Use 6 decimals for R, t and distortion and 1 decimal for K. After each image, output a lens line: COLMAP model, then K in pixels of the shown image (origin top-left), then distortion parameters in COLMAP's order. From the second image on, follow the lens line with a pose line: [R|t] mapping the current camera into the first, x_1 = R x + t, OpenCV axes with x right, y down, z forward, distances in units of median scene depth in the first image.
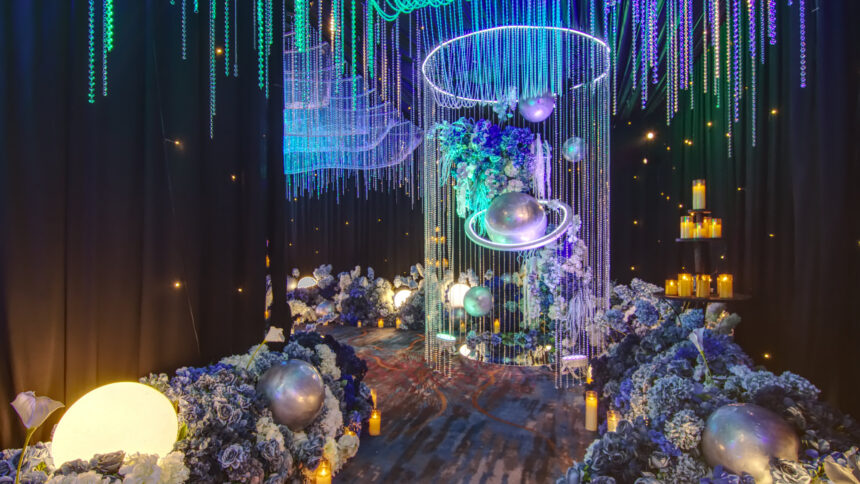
lens RADIAL K [[464.1, 0, 430.0], [0, 464.1, 242.0], [0, 0, 1]] dist [-0.001180, -0.001162]
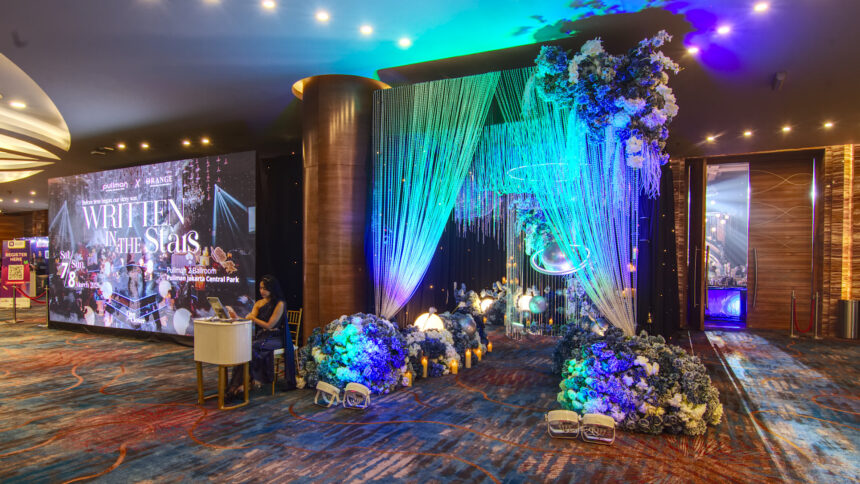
lens RADIAL K [[464.1, 0, 430.0], [0, 464.1, 242.0], [0, 0, 1]] dist [-0.001180, -0.001162]
pose [[0.989718, 0.015379, -0.142201, -0.034299], [-0.020957, 0.999065, -0.037816, -0.019398], [0.141486, 0.040407, 0.989115, -0.533119]]
